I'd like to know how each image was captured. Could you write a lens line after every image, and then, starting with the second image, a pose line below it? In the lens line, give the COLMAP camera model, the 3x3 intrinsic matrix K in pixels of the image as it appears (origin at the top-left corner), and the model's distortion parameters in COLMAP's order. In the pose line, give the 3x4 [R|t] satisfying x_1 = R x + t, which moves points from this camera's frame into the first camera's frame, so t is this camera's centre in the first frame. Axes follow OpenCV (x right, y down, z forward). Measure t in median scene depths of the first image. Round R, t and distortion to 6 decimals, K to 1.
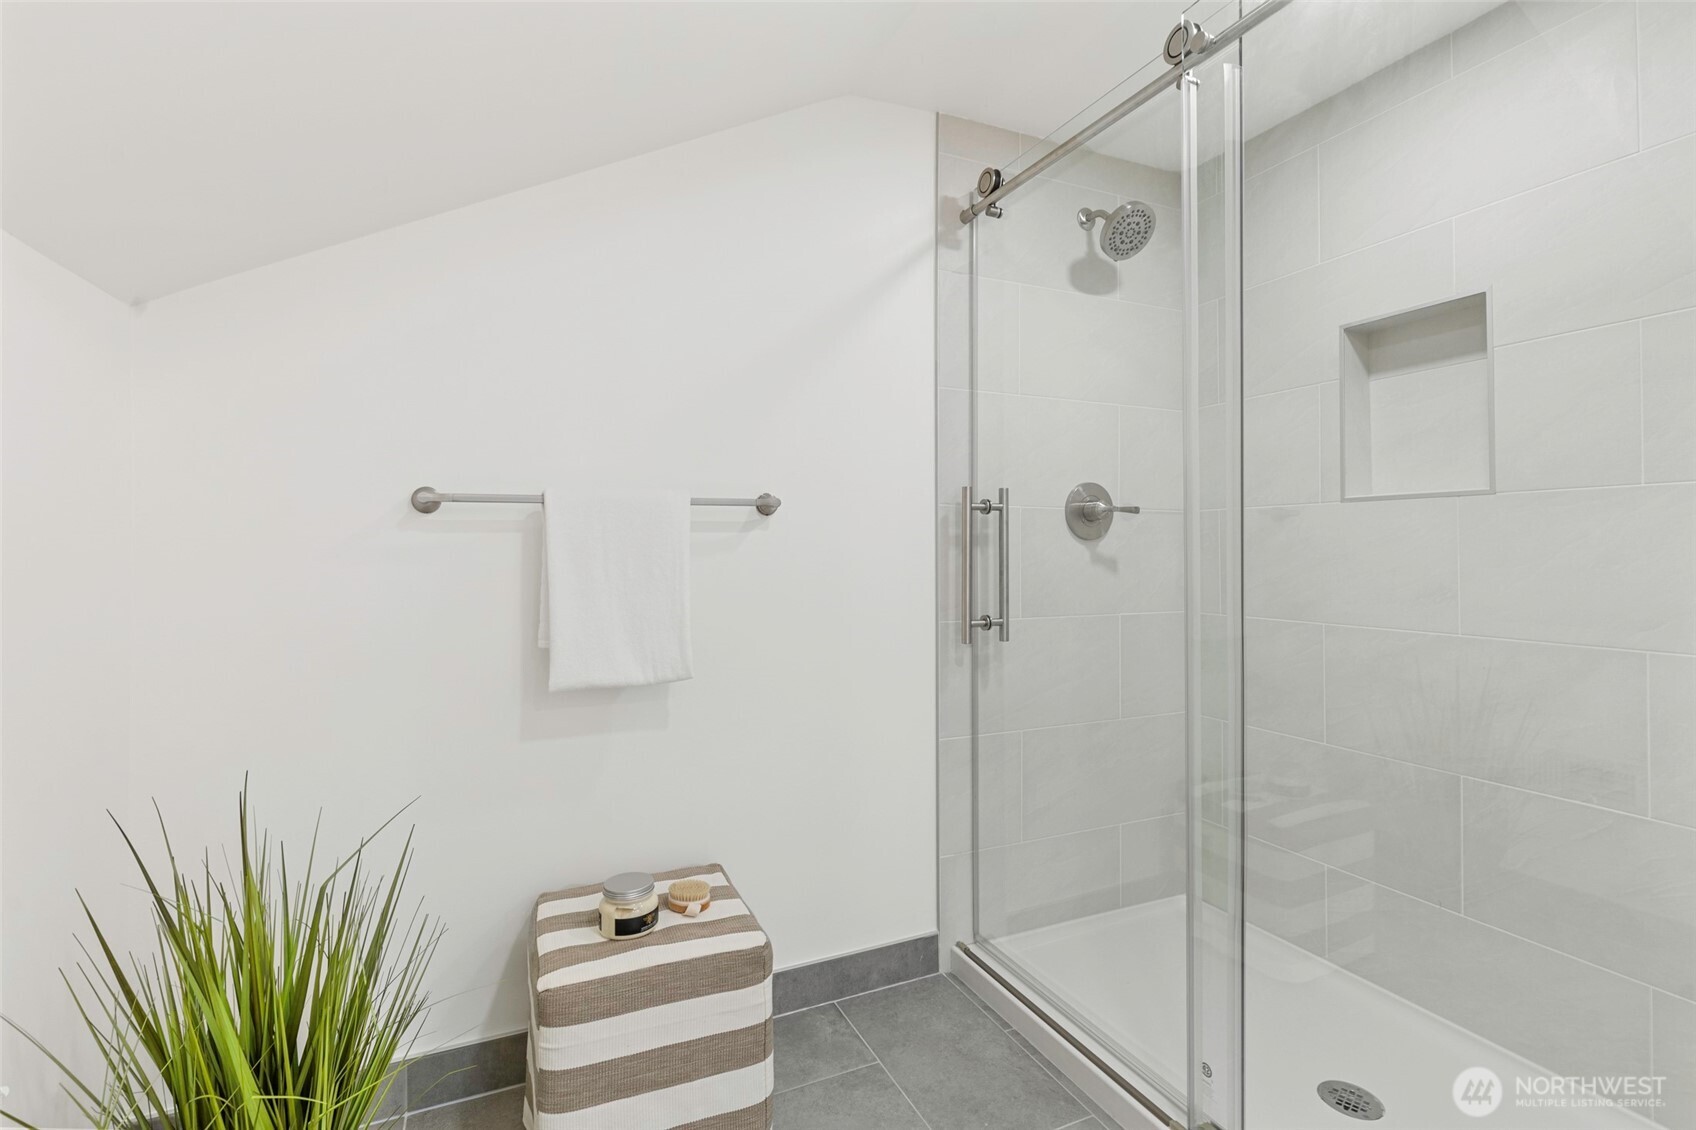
lens RADIAL K [[784.2, 0, 846.7], [0, 784.2, 554.3], [0, 0, 1]] dist [-0.000459, 0.000030]
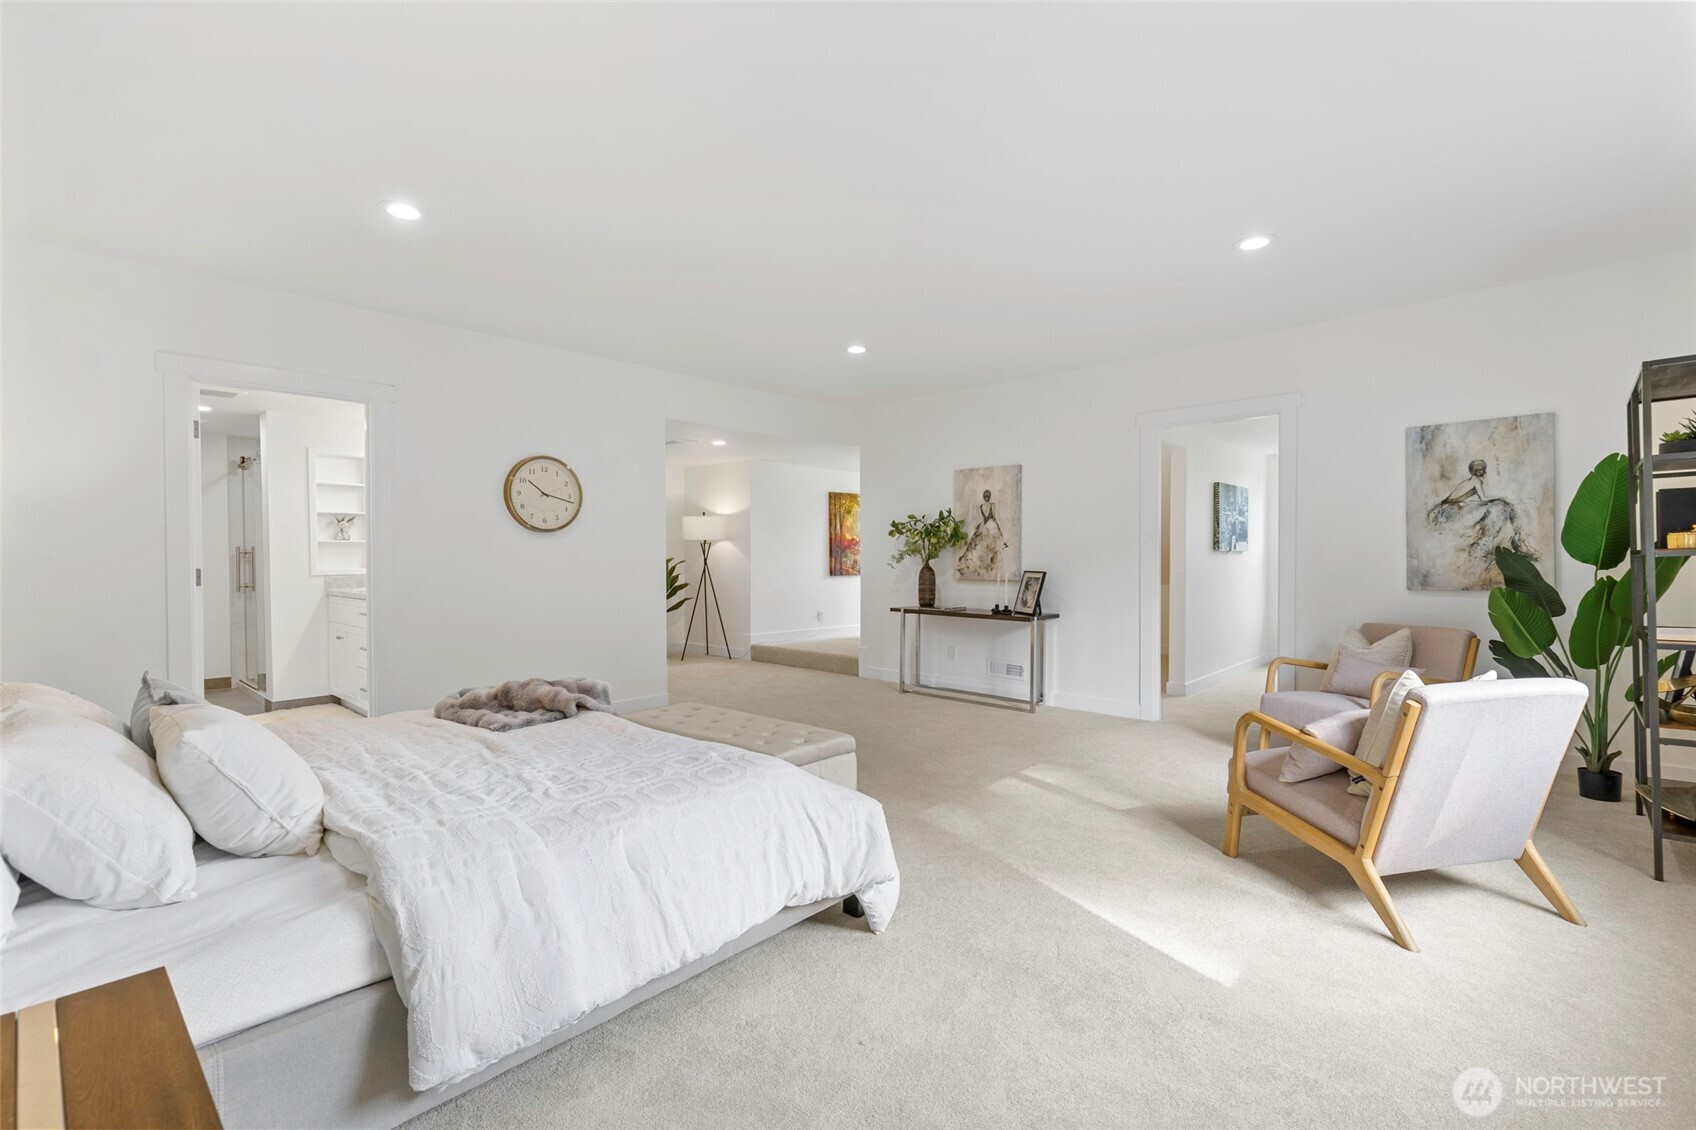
lens RADIAL K [[763.4, 0, 850.0], [0, 763.4, 565.5], [0, 0, 1]] dist [-0.002436, -0.001152]
pose [[0.921227, -0.013053, 0.388806, 1.408175], [0.010507, 0.999907, 0.008674, -0.002827], [-0.388883, -0.003905, 0.921279, -3.324788]]
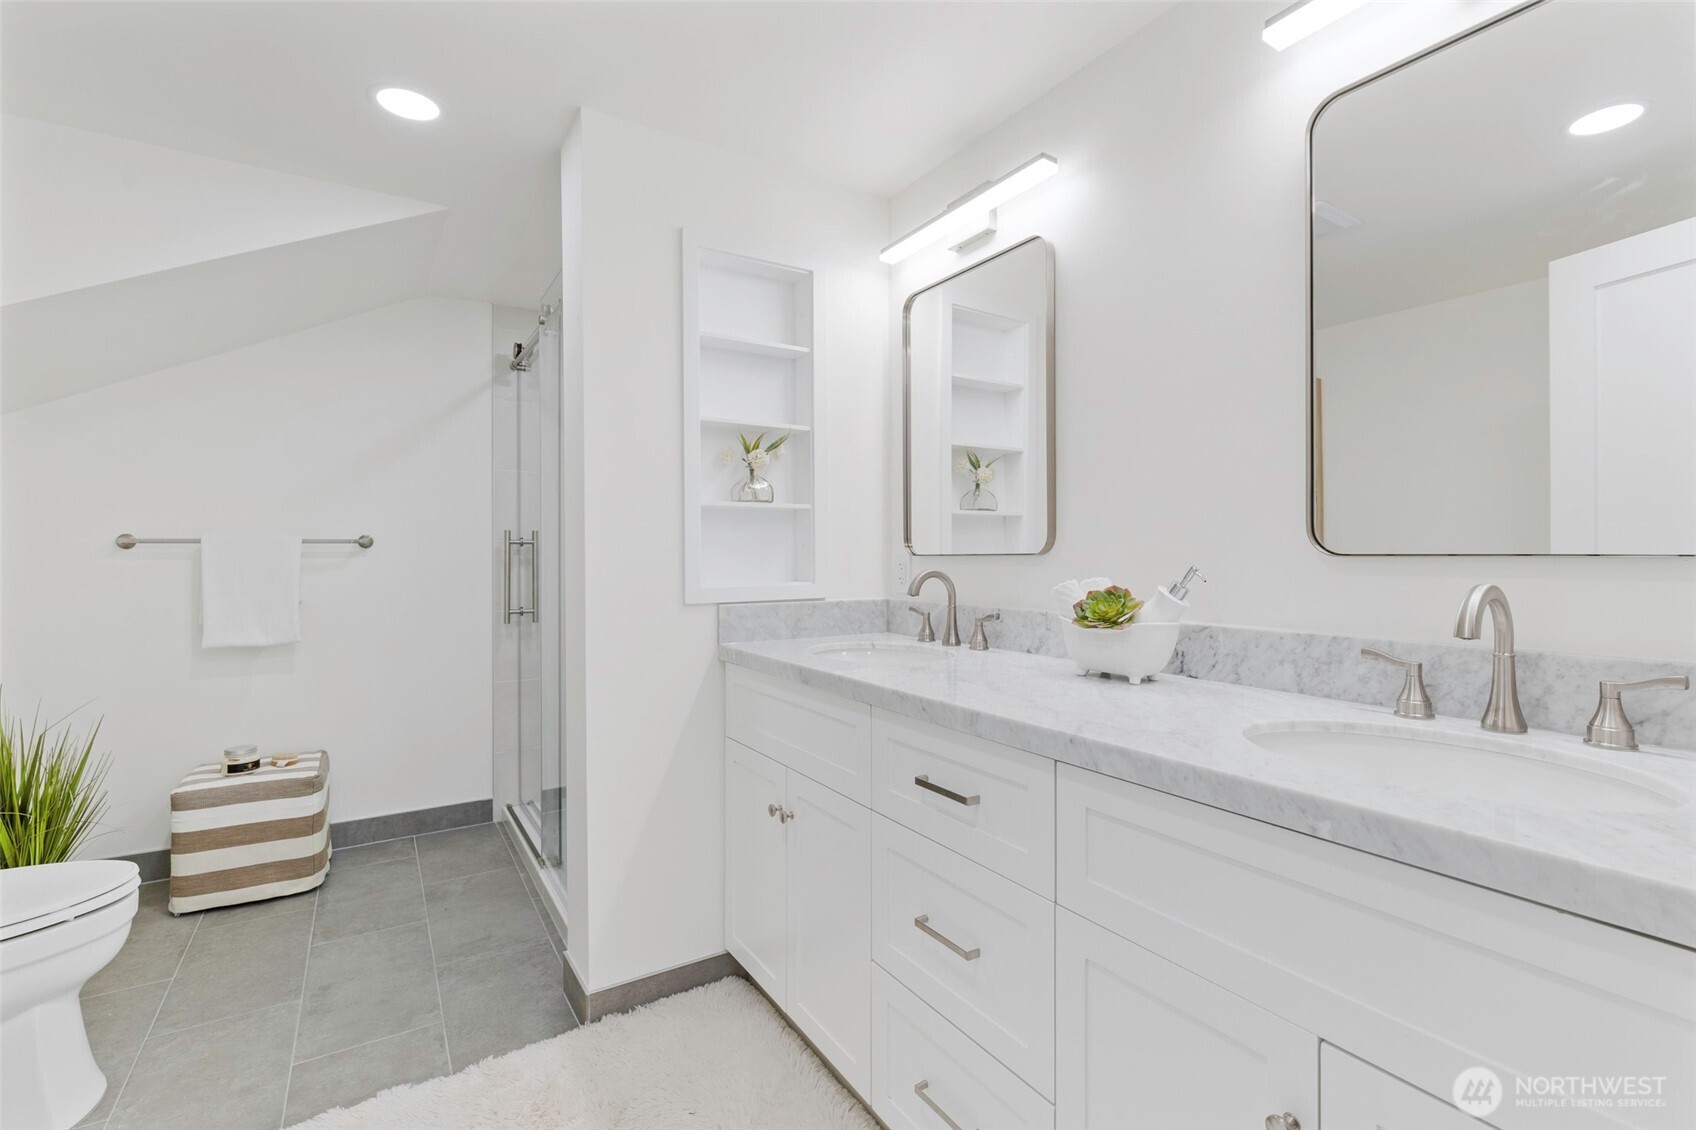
lens RADIAL K [[763.4, 0, 850.0], [0, 763.4, 565.5], [0, 0, 1]] dist [-0.002436, -0.001152]
pose [[0.990954, -0.002164, 0.134187, 0.695327], [0.002123, 0.999998, 0.000448, -0.010619], [-0.134187, -0.000159, 0.990956, -0.751796]]
